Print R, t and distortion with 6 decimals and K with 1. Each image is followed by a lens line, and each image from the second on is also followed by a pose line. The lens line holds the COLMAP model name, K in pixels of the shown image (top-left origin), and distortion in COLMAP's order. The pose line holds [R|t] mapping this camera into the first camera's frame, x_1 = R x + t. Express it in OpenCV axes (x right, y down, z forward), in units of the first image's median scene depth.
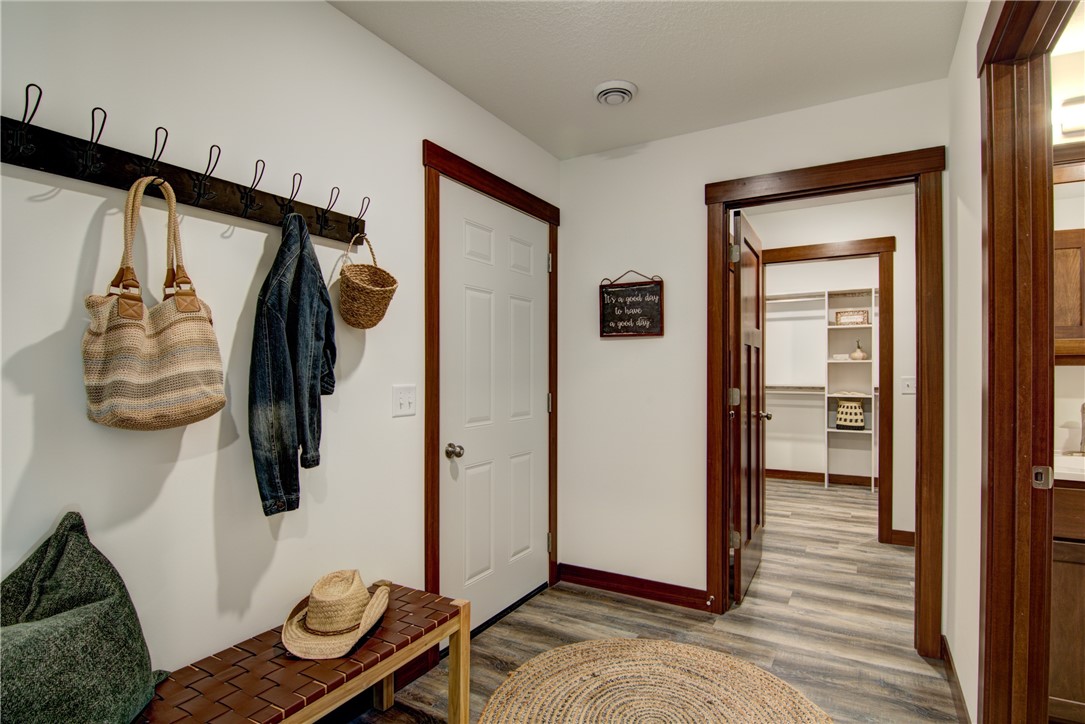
lens RADIAL K [[553.5, 0, 553.0], [0, 553.5, 370.3], [0, 0, 1]] dist [-0.004239, -0.012163]
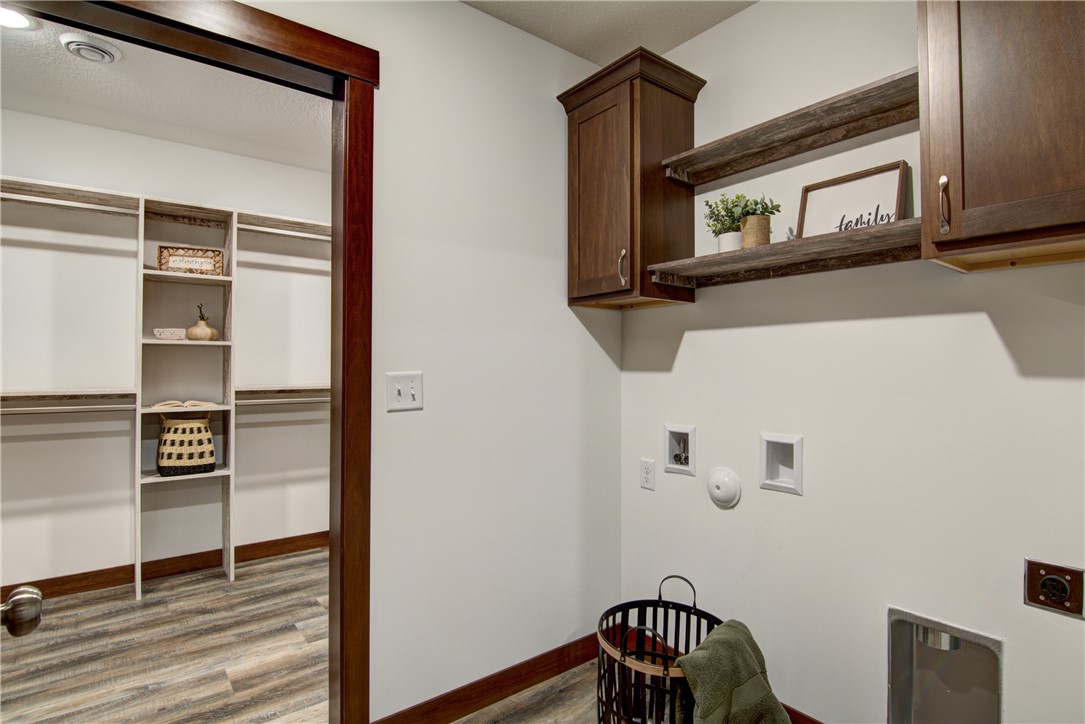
lens RADIAL K [[553.5, 0, 547.0], [0, 553.5, 356.7], [0, 0, 1]] dist [-0.004239, -0.012163]
pose [[0.380987, 0.009050, 0.924536, 0.348514], [-0.000887, 0.999955, -0.009423, 0.003016], [-0.924580, 0.002770, 0.380978, 0.922219]]
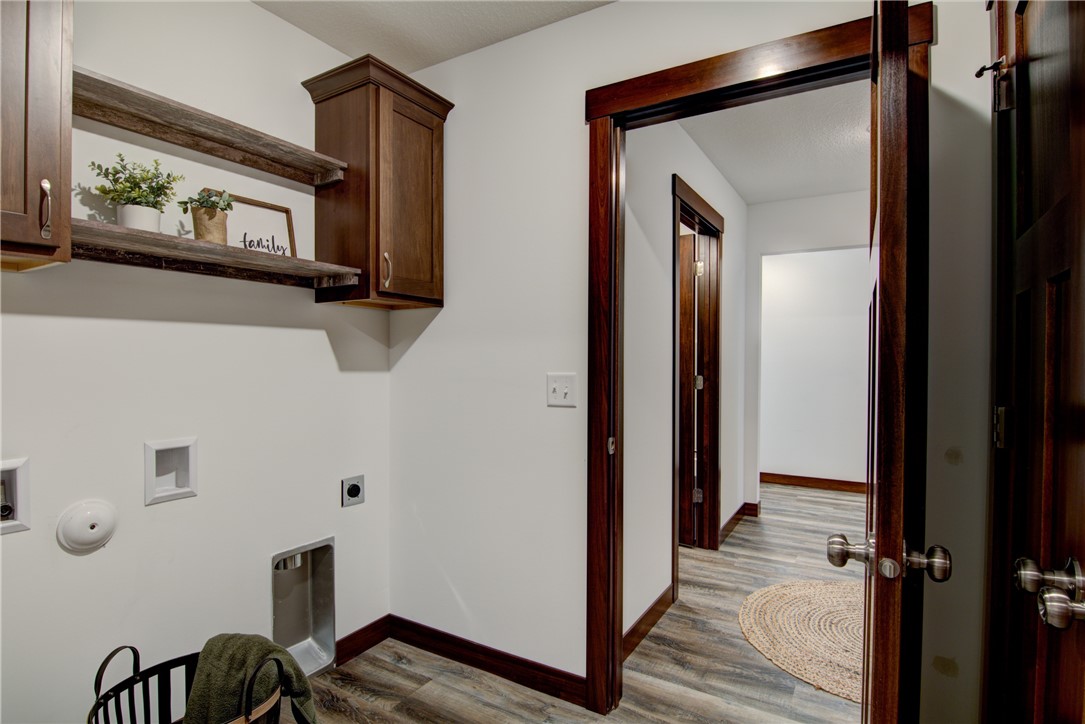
lens RADIAL K [[553.5, 0, 557.2], [0, 553.5, 370.1], [0, 0, 1]] dist [-0.004239, -0.012163]
pose [[-0.999977, -0.003104, 0.005949, 0.603095], [-0.003038, 0.999935, 0.010956, 0.003833], [-0.005983, 0.010938, -0.999922, 1.460842]]
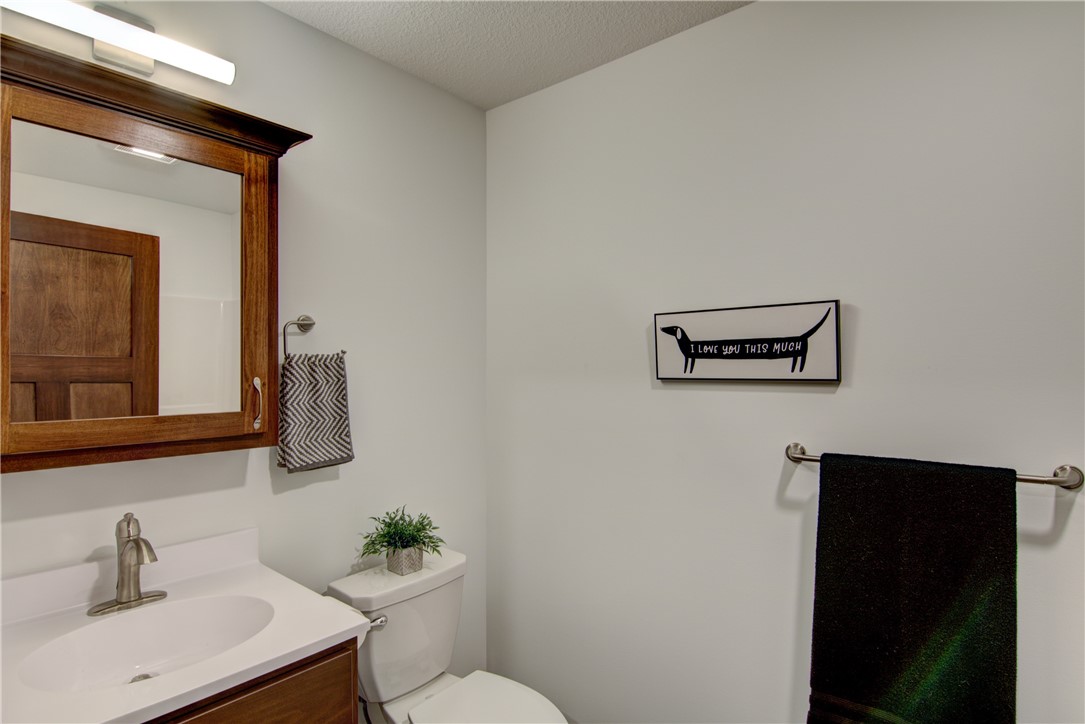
lens RADIAL K [[553.5, 0, 545.0], [0, 553.5, 361.3], [0, 0, 1]] dist [-0.004239, -0.012163]
pose [[0.173125, 0.004777, 0.984888, 0.314393], [-0.002074, 0.999988, -0.004485, -0.076620], [-0.984898, -0.001266, 0.173132, 0.298901]]
